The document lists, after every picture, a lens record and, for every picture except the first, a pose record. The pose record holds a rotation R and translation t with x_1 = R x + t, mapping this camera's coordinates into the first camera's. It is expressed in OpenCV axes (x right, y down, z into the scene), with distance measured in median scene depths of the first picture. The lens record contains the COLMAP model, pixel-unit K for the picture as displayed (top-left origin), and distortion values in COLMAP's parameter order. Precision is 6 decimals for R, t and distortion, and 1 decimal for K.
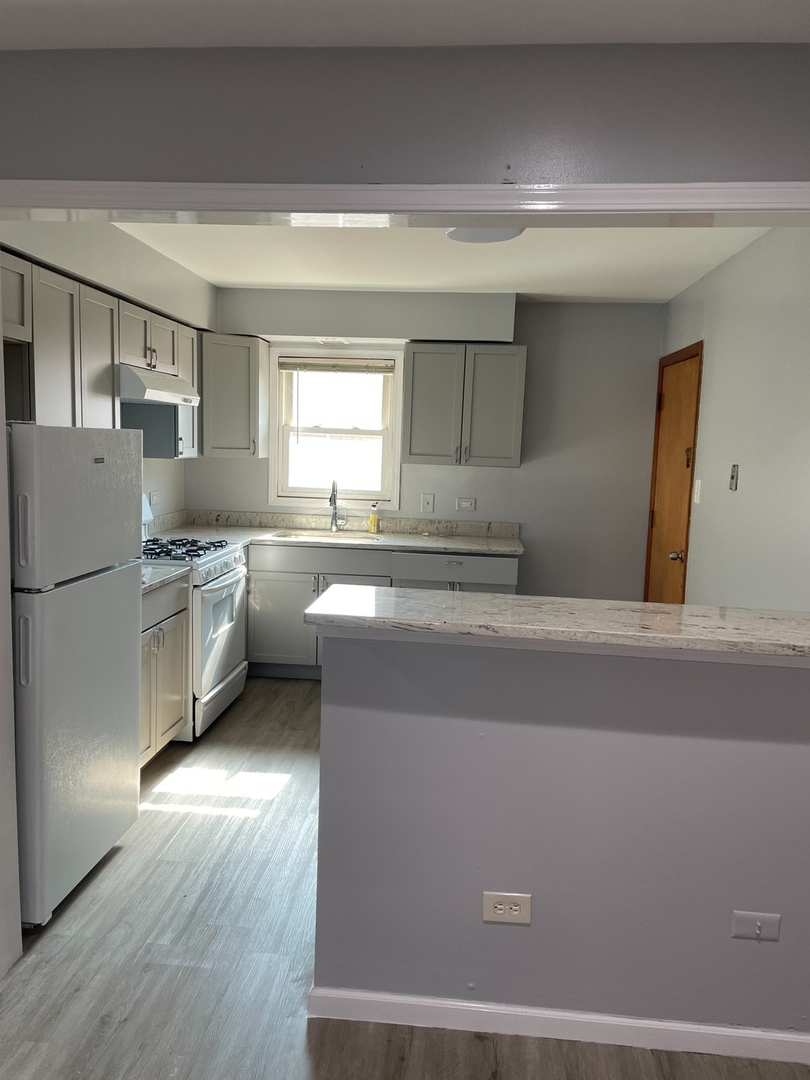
lens RADIAL K [[815.4, 0, 397.5], [0, 815.4, 533.7], [0, 0, 1]] dist [0.097597, -0.117869]
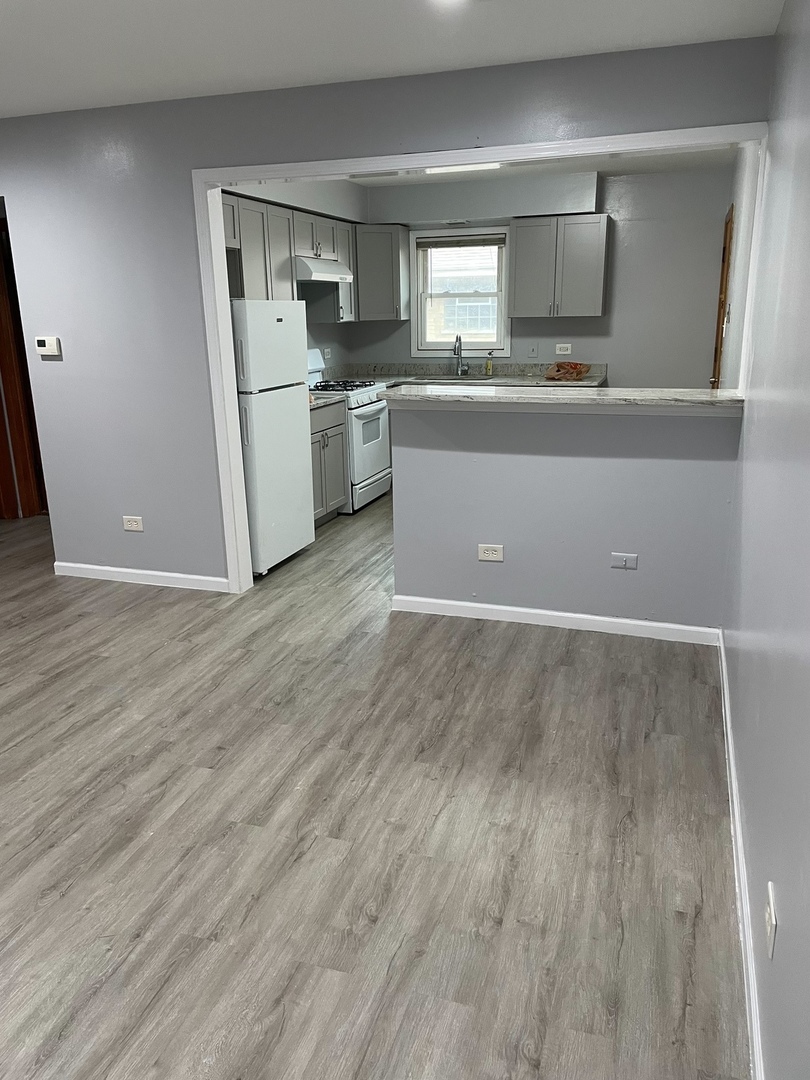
lens RADIAL K [[815.4, 0, 397.5], [0, 815.4, 533.7], [0, 0, 1]] dist [0.097597, -0.117869]
pose [[0.970711, 0.013664, -0.239860, 0.194903], [0.023130, 0.988429, 0.149913, 0.066442], [0.239133, -0.151070, 0.959163, -0.431574]]
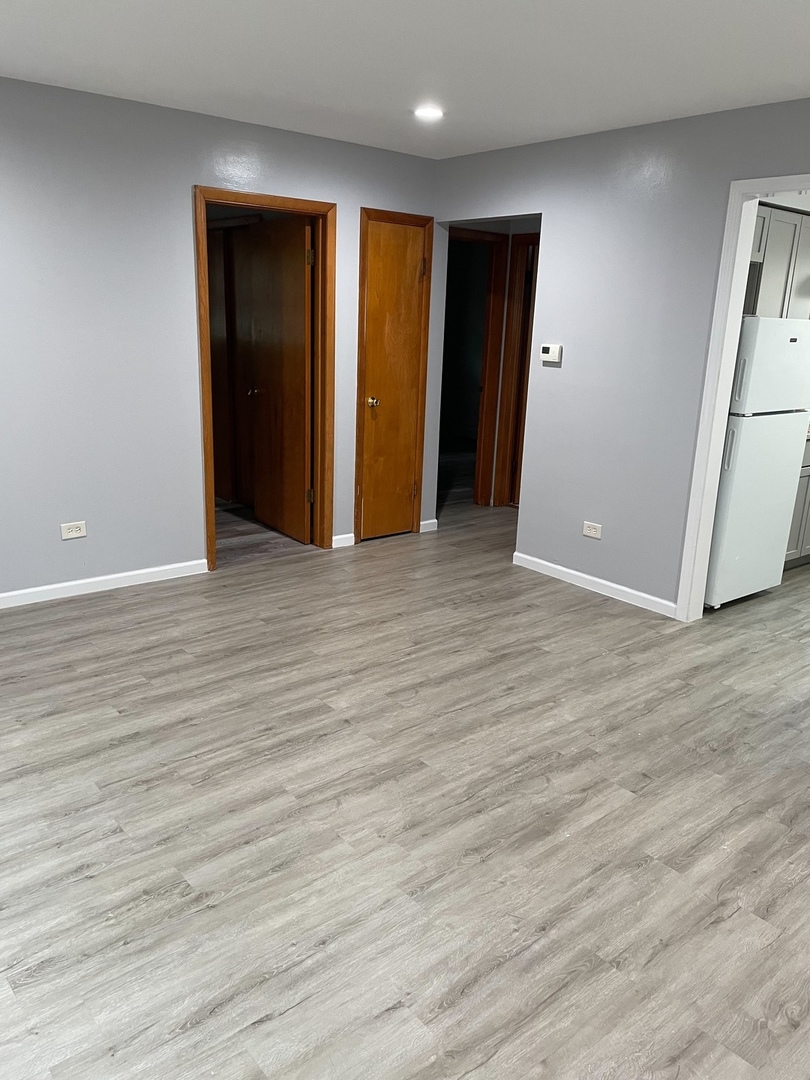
lens RADIAL K [[815.4, 0, 397.5], [0, 815.4, 533.7], [0, 0, 1]] dist [0.097597, -0.117869]
pose [[0.703584, 0.177174, -0.688170, 0.172439], [-0.095749, 0.983225, 0.155245, 0.066348], [0.704132, -0.043336, 0.708746, -0.441044]]
